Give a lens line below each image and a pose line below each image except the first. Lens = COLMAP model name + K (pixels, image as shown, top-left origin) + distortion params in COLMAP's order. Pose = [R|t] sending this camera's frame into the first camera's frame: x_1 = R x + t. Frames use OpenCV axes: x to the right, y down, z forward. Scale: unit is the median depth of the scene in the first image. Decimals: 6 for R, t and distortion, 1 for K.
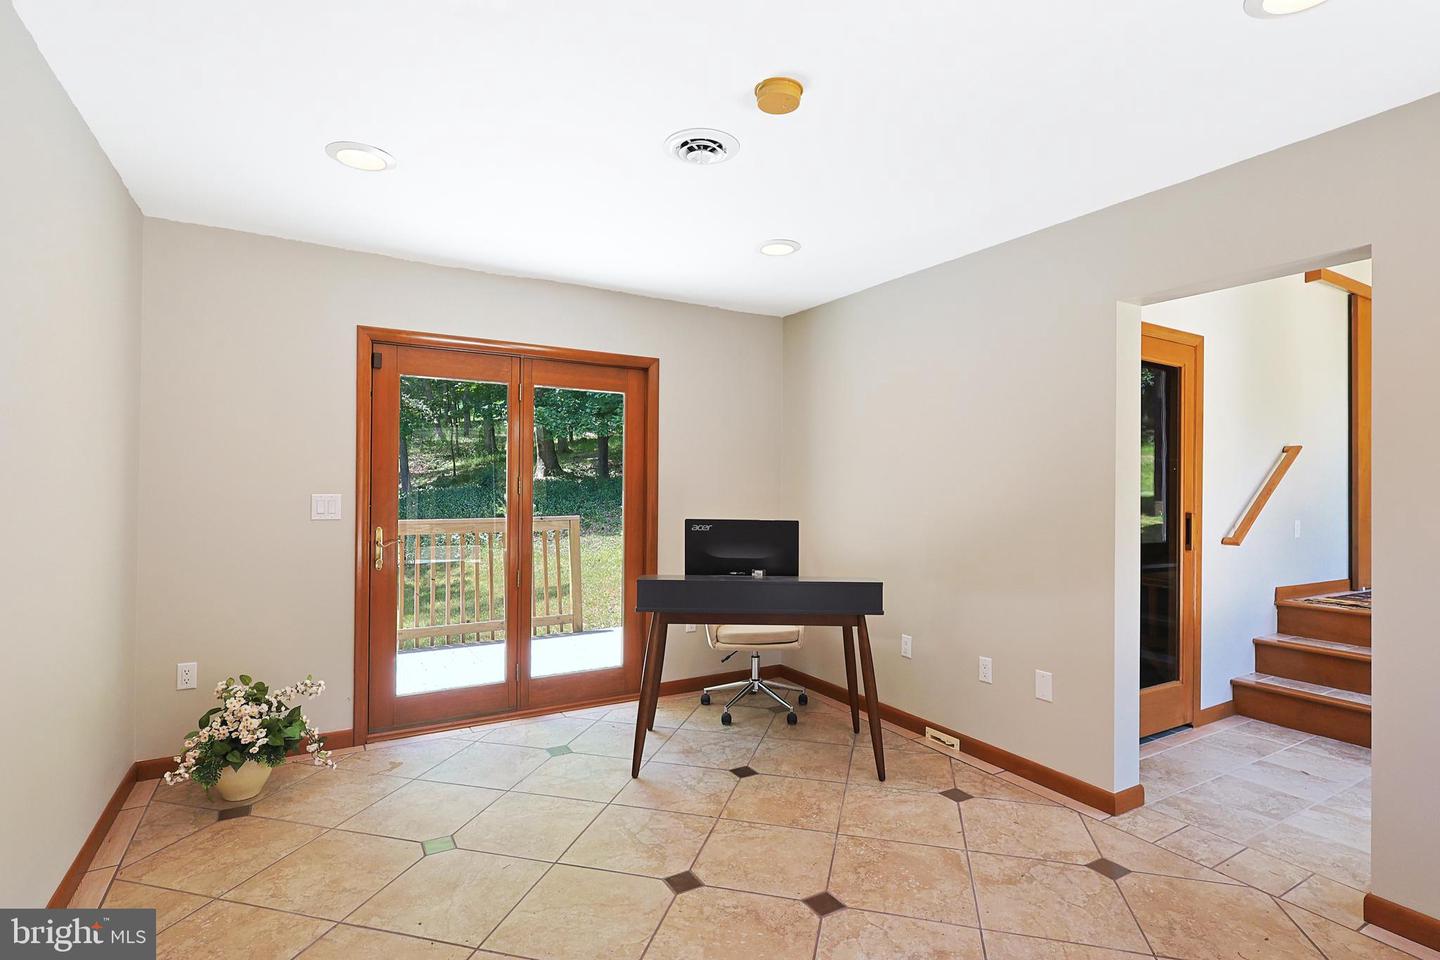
lens RADIAL K [[698.3, 0, 720.0], [0, 698.3, 480.0], [0, 0, 1]] dist [-0.002389, -0.000309]
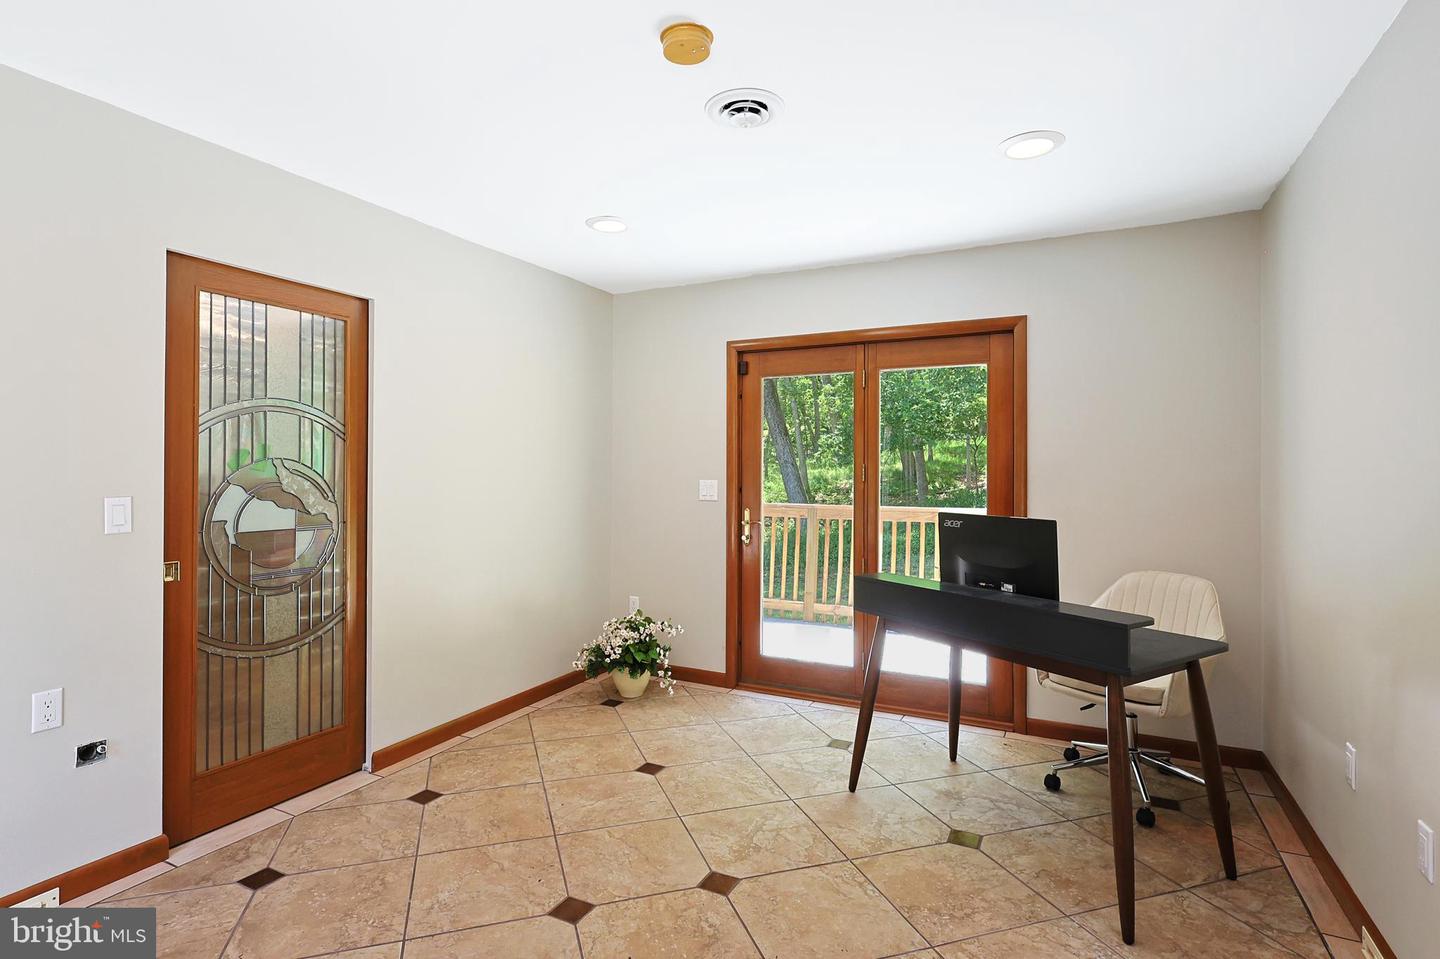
lens RADIAL K [[716.7, 0, 720.0], [0, 716.7, 479.5], [0, 0, 1]] dist [-0.000209, -0.000134]
pose [[0.535659, 0.001505, -0.844433, 0.537097], [0.006674, 0.999960, 0.006016, 0.010607], [0.844408, -0.008858, 0.535628, 0.329862]]
